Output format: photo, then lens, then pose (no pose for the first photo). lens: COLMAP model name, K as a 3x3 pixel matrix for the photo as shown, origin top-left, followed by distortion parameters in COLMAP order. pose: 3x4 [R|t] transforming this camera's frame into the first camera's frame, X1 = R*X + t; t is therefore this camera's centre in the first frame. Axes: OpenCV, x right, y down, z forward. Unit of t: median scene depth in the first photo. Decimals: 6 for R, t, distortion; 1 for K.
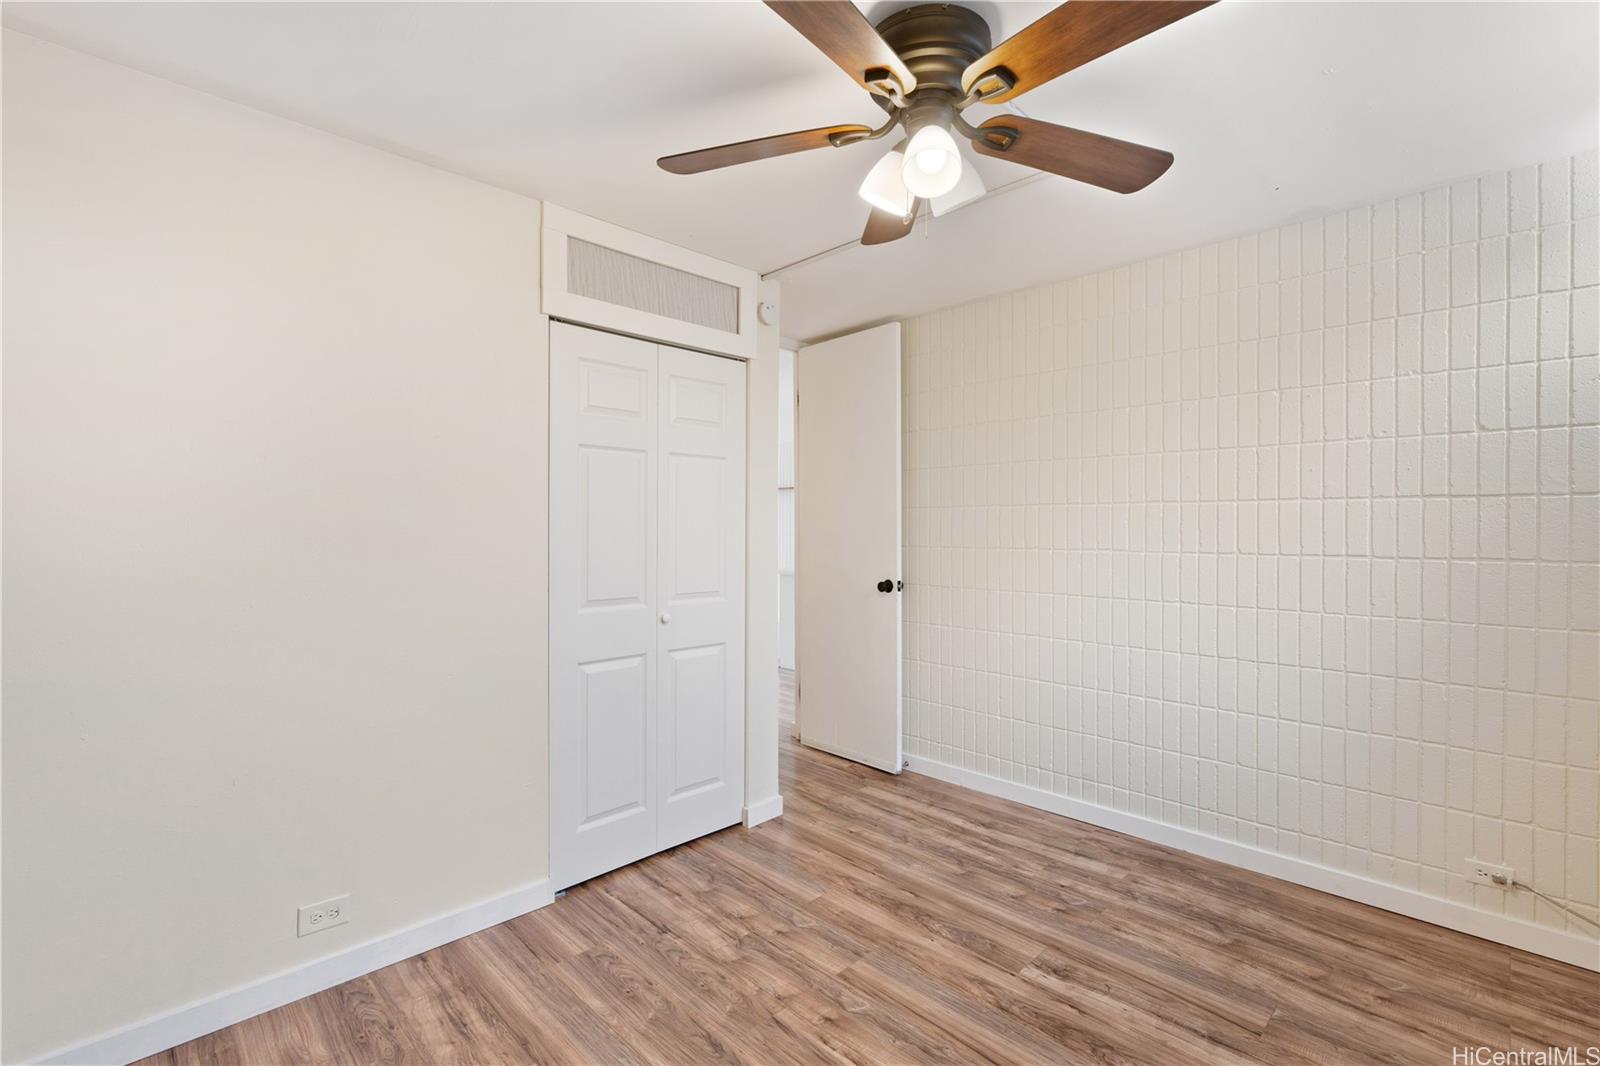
lens RADIAL K [[723.1, 0, 800.0], [0, 723.1, 533.0], [0, 0, 1]] dist [0.000151, 0.000067]
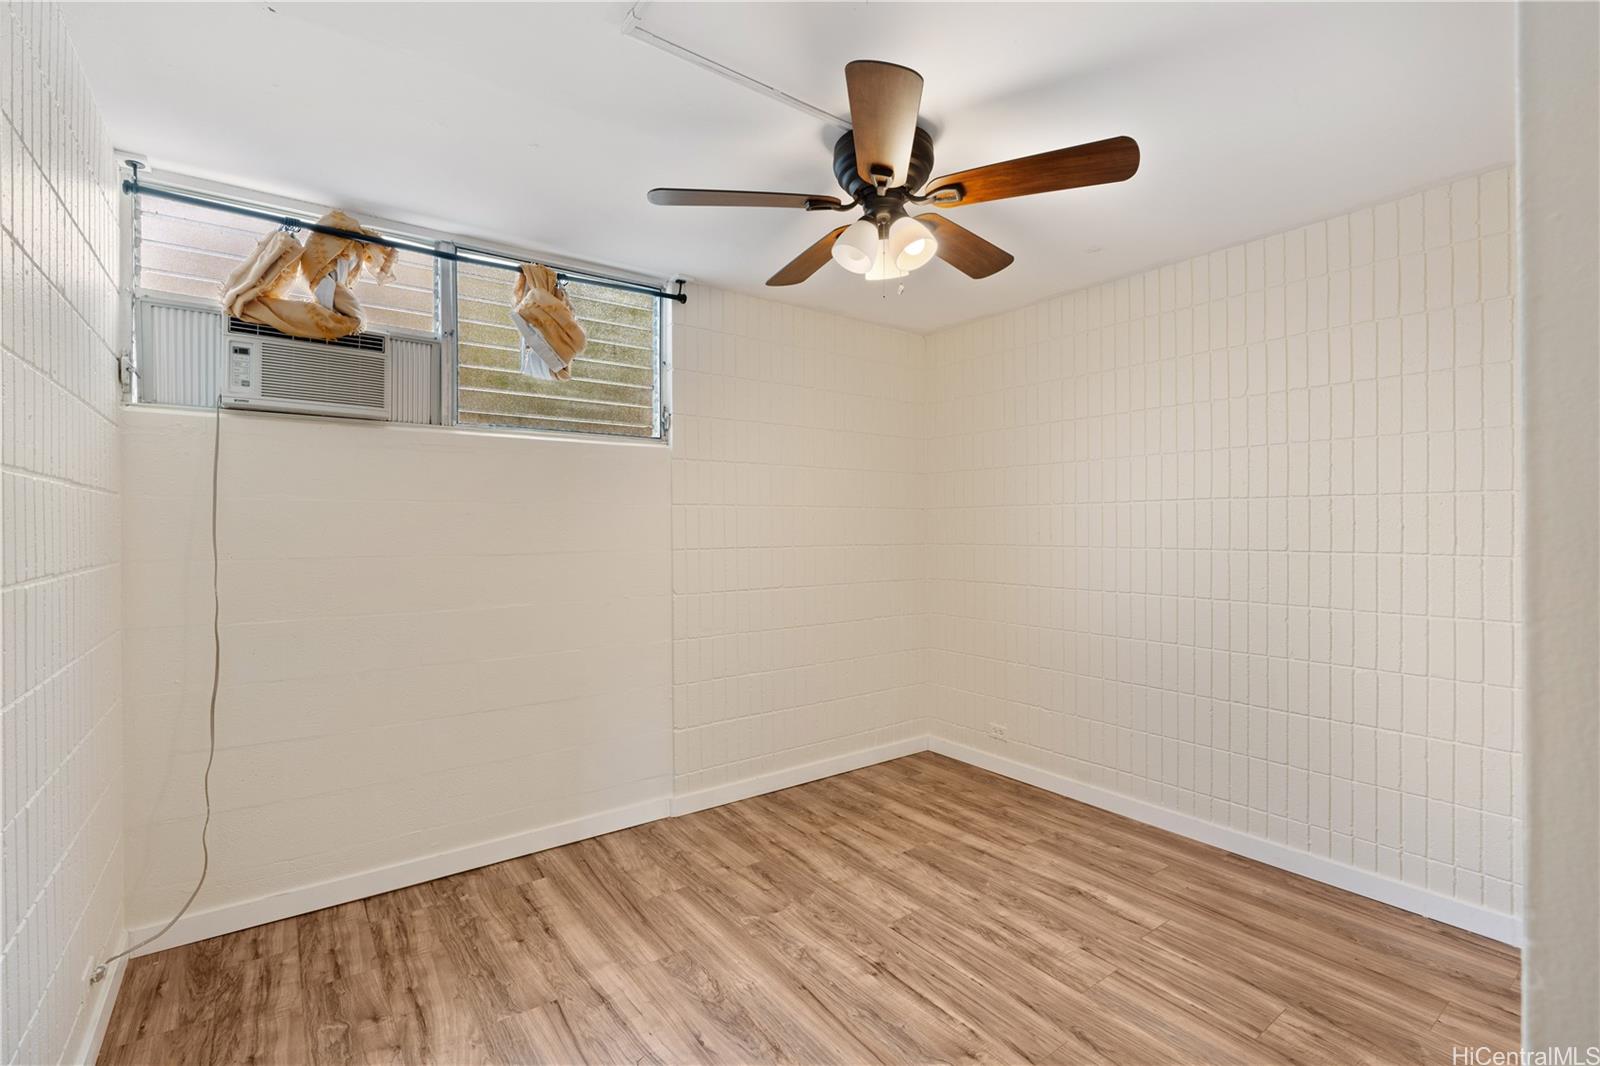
lens RADIAL K [[723.1, 0, 800.0], [0, 723.1, 533.0], [0, 0, 1]] dist [0.000151, 0.000067]
pose [[-0.989747, -0.000460, 0.142832, 0.125462], [0.000571, 0.999974, 0.007177, -0.001888], [-0.142832, 0.007185, -0.989721, 1.966217]]
